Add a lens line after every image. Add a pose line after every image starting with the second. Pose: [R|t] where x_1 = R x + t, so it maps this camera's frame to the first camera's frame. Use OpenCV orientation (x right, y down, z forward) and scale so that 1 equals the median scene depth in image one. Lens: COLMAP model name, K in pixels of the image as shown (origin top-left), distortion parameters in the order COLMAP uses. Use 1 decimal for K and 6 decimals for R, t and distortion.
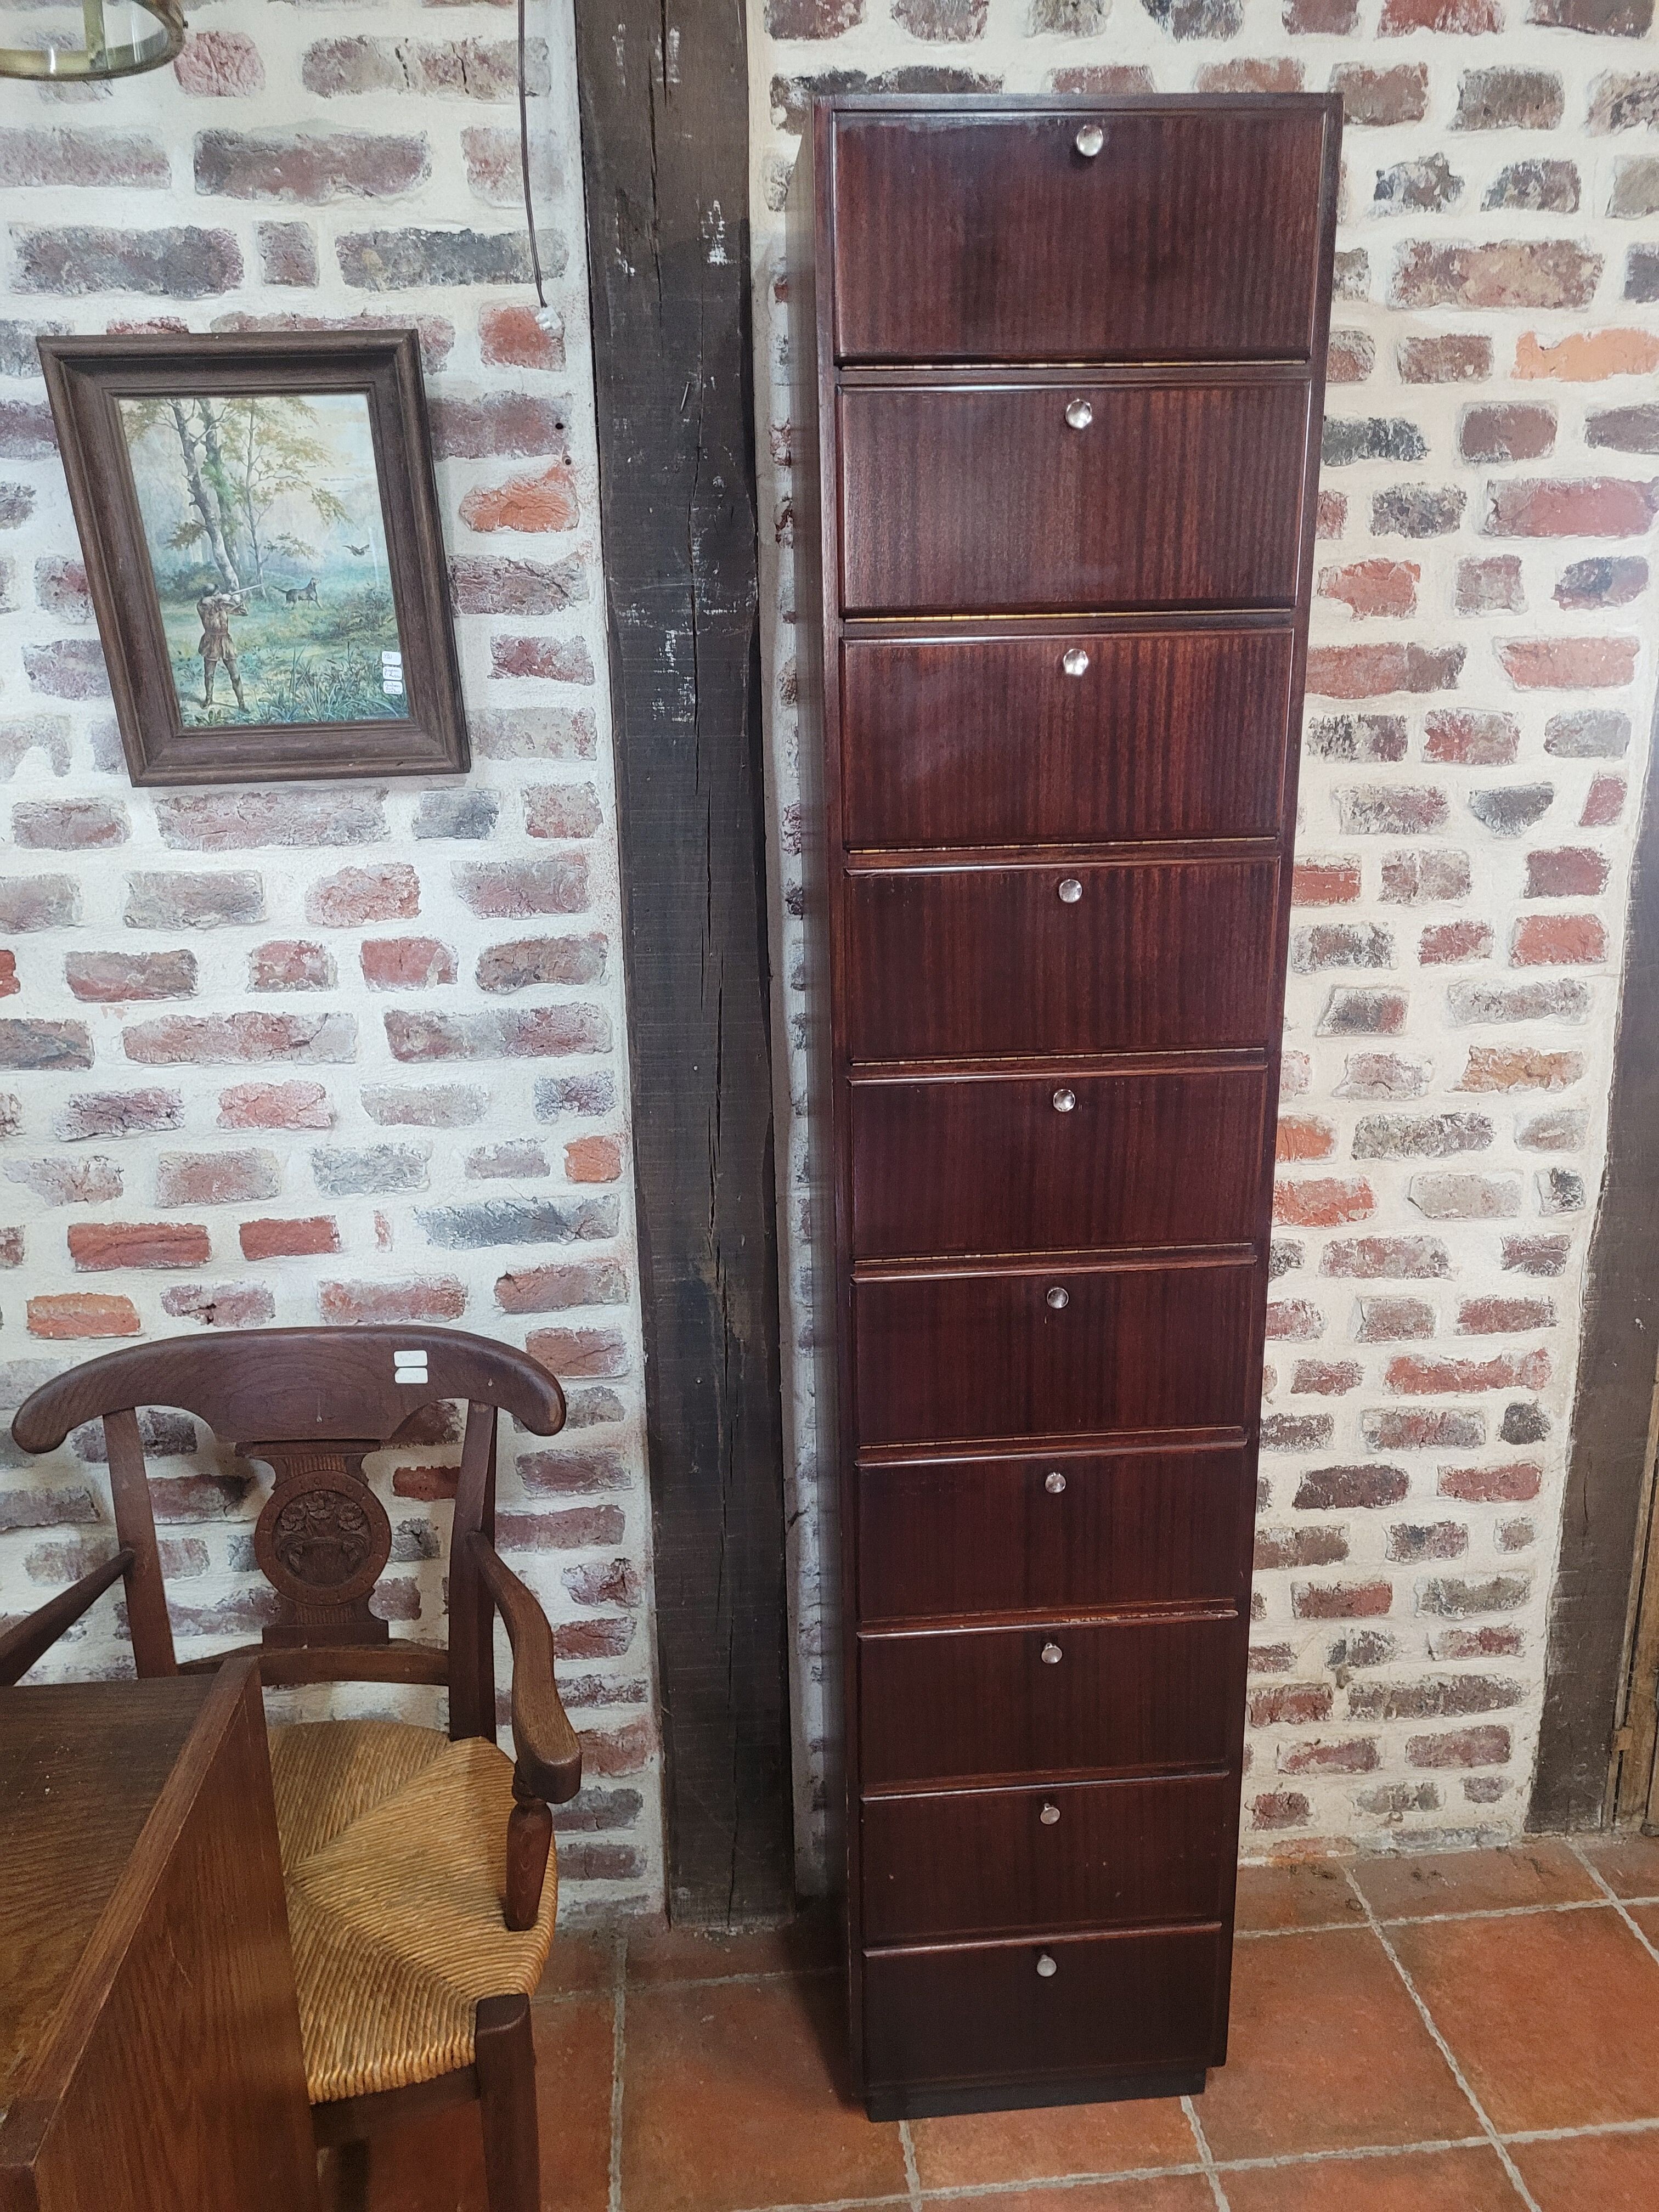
lens RADIAL K [[1650.5, 0, 832.4], [0, 1650.5, 1117.3], [0, 0, 1]] dist [0.062707, -0.051710]
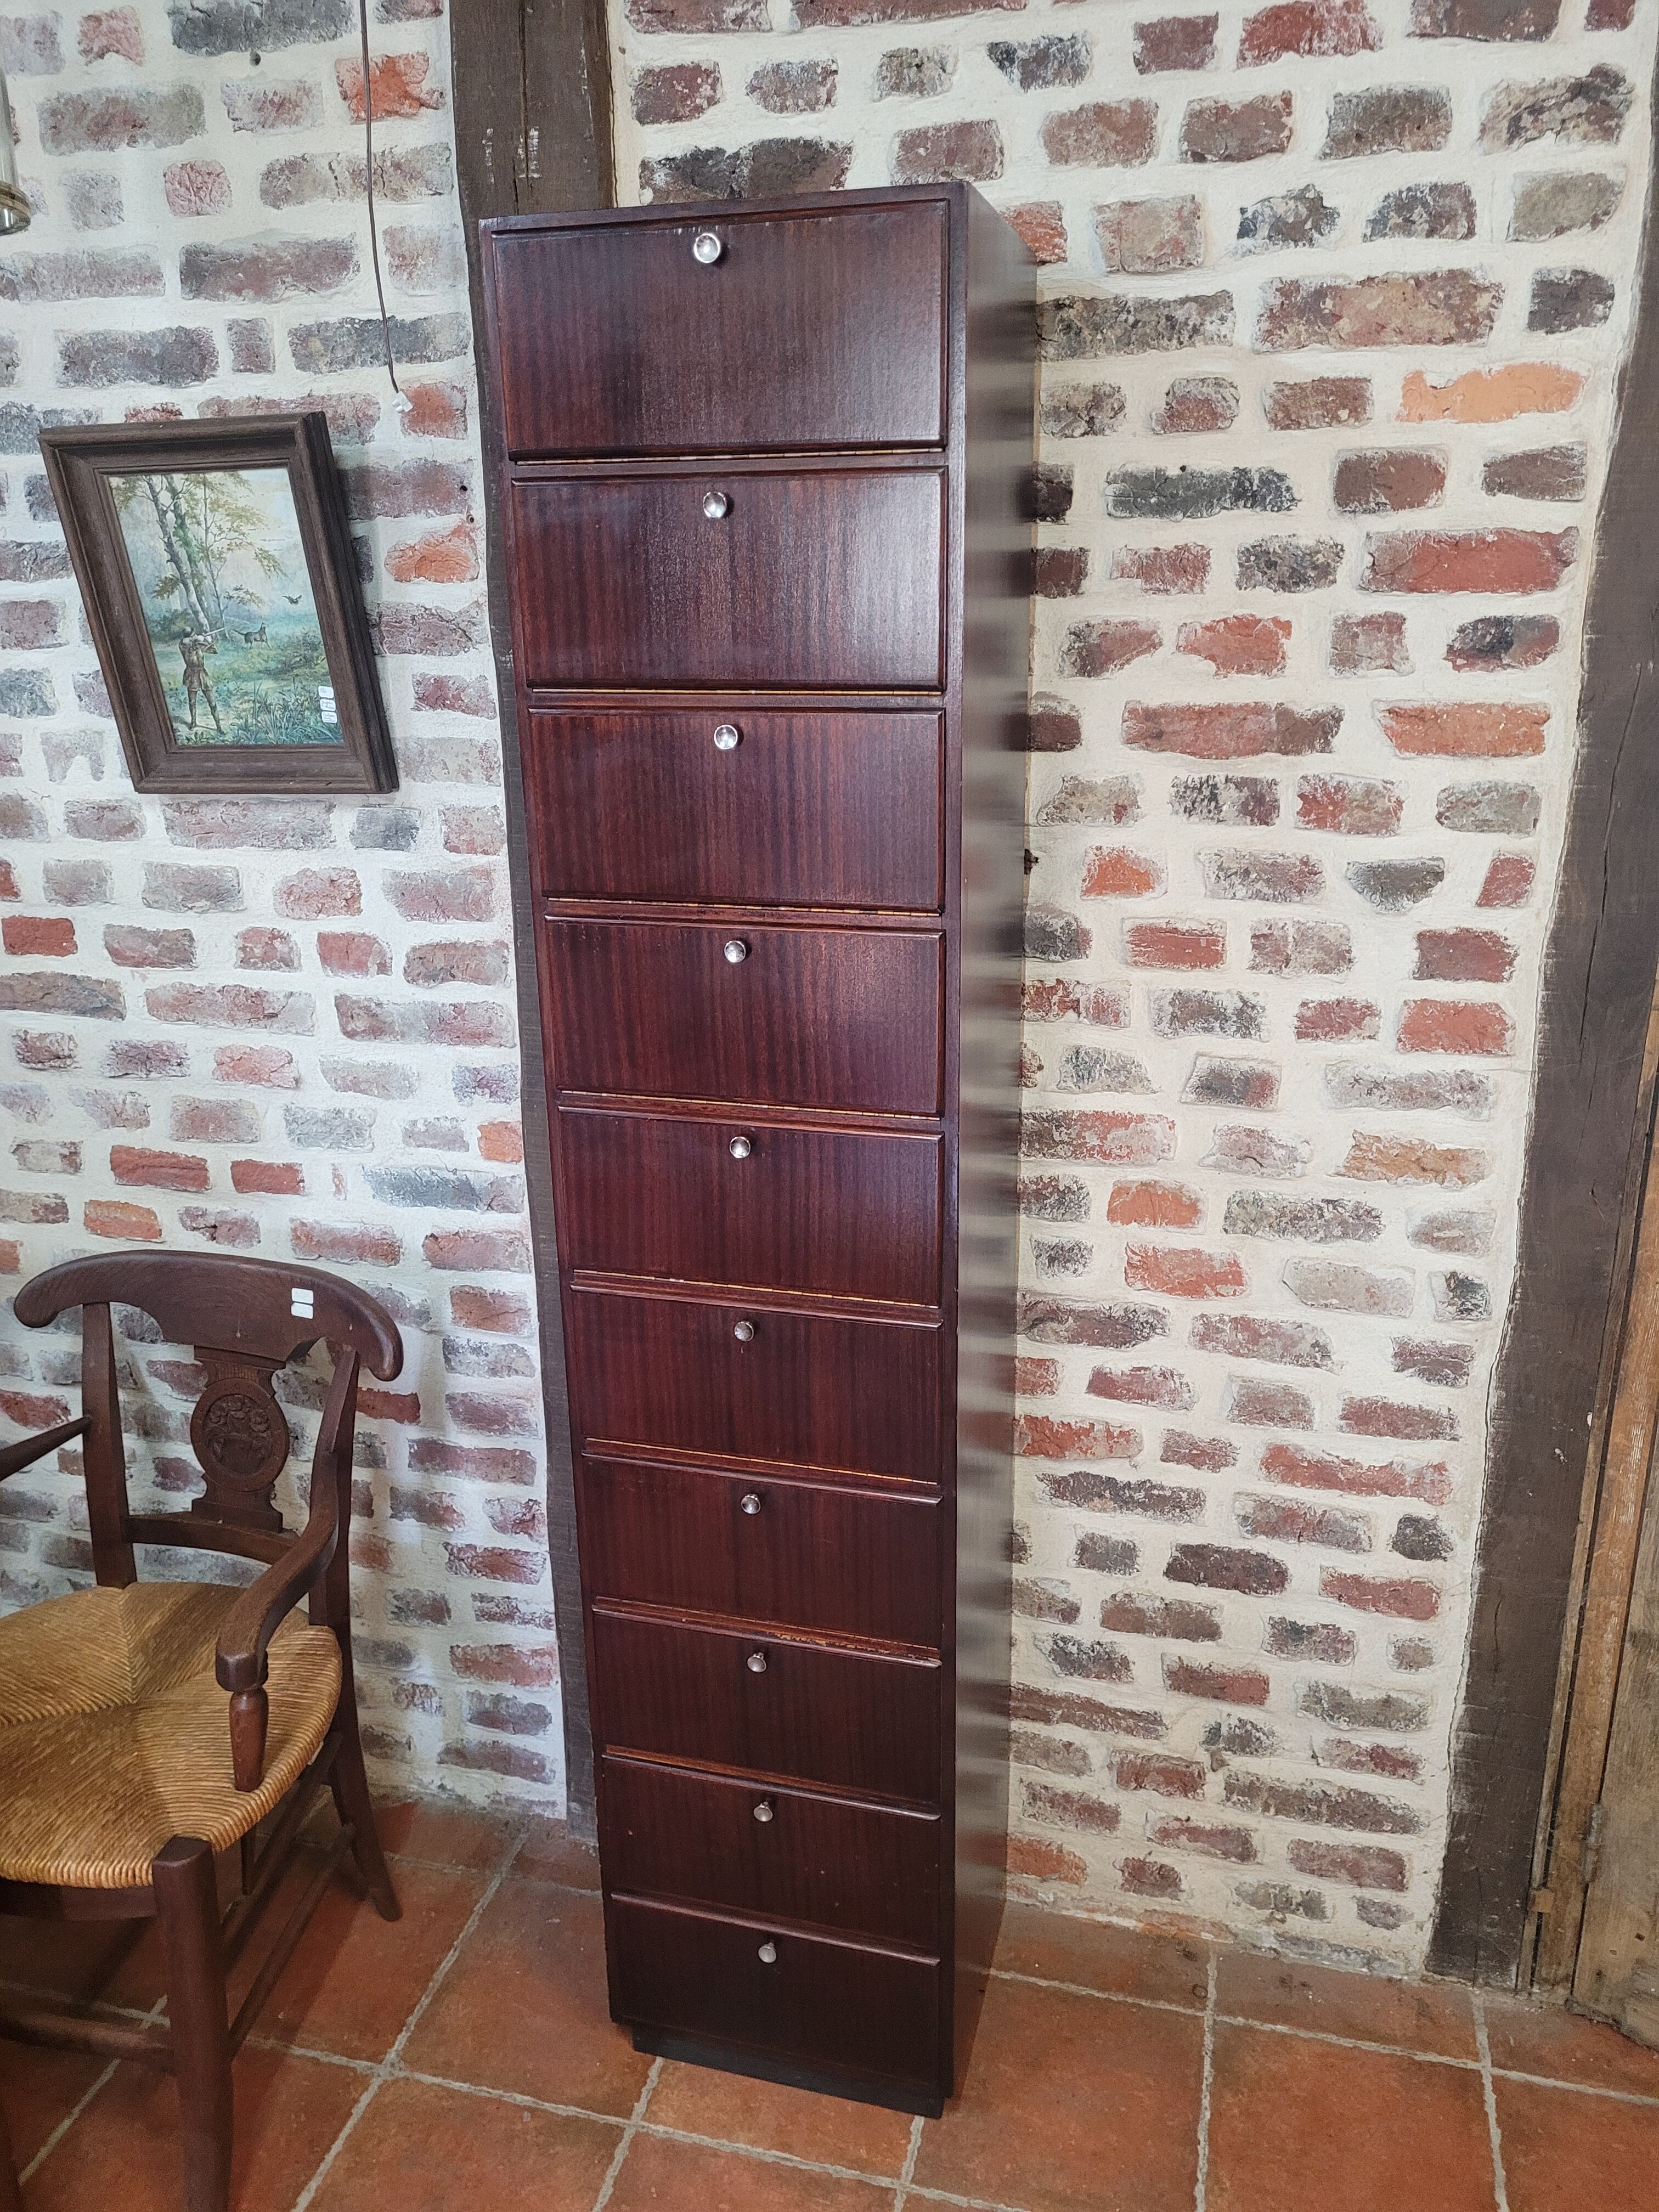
lens RADIAL K [[1648.9, 0, 836.1], [0, 1648.9, 1112.9], [0, 0, 1]] dist [0.062637, -0.054283]
pose [[0.939365, 0.111724, -0.324209, 0.437884], [-0.101548, 0.993662, 0.048196, -0.072506], [0.327539, -0.012351, 0.944757, 0.023796]]
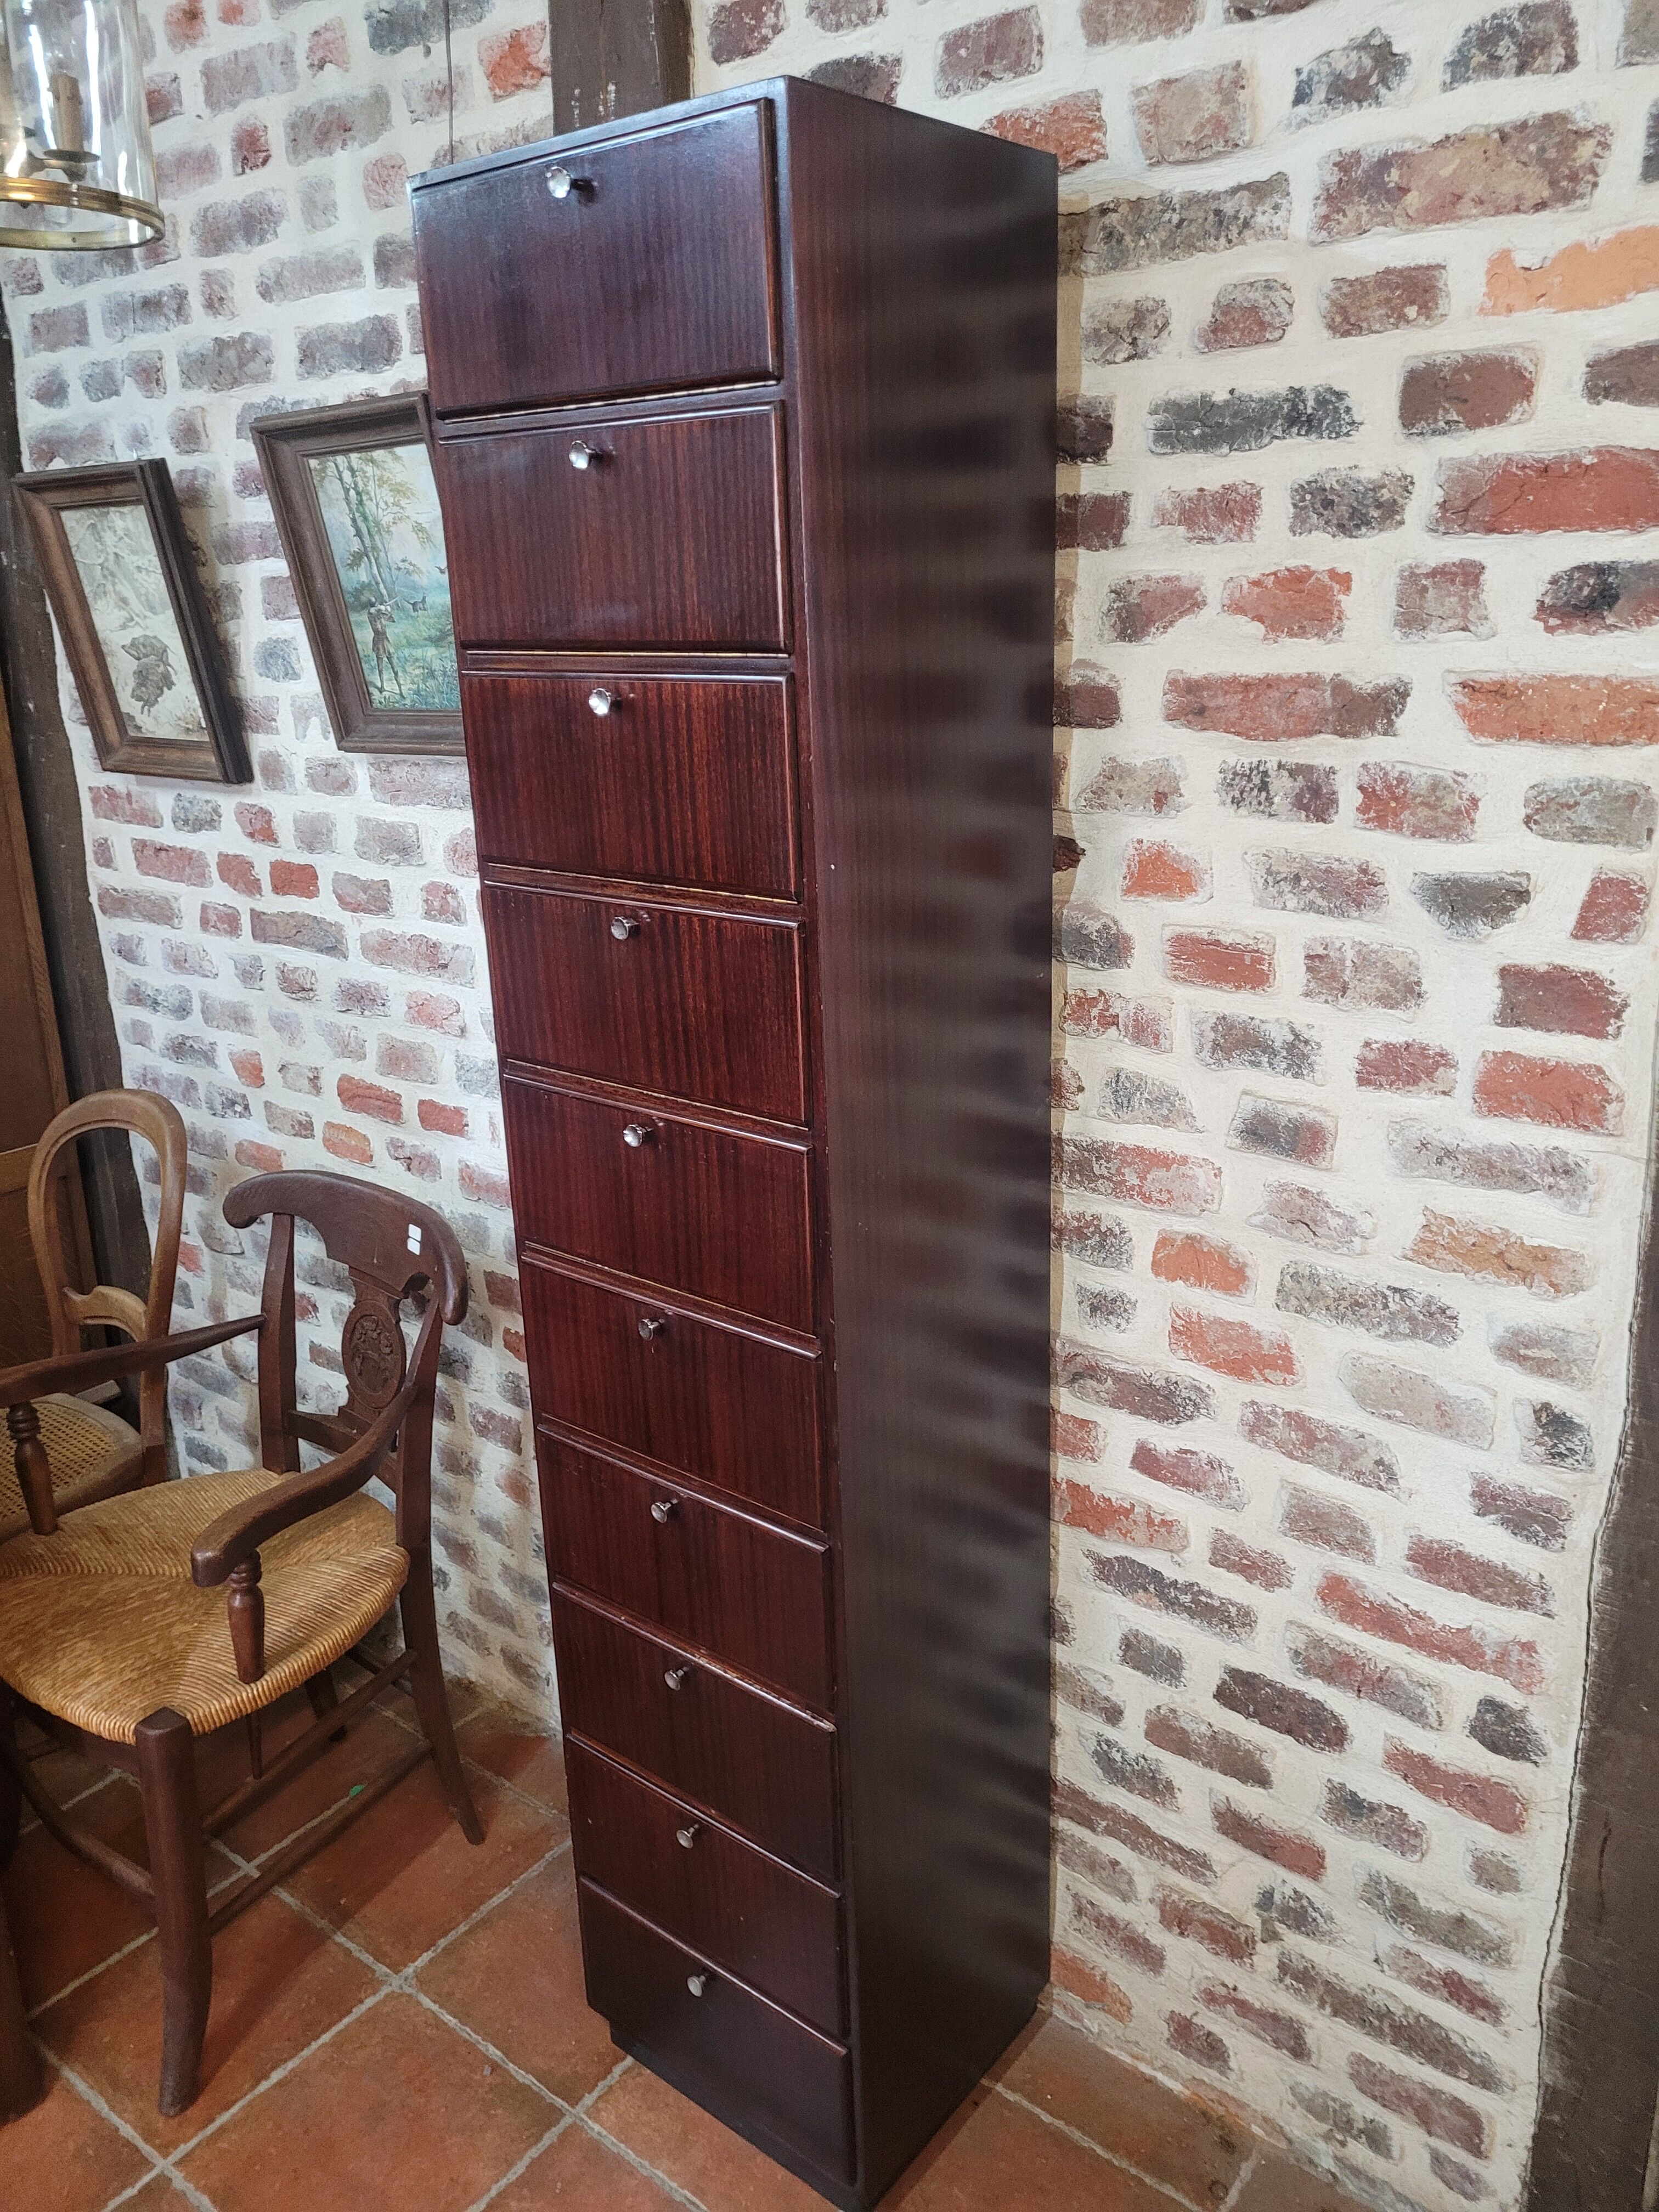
lens RADIAL K [[1650.9, 0, 837.8], [0, 1650.9, 1093.3], [0, 0, 1]] dist [0.060607, -0.052691]
pose [[0.725509, 0.203076, -0.657569, 0.719421], [-0.179256, 0.978254, 0.104336, -0.131995], [0.664458, 0.042176, 0.746135, 0.276516]]
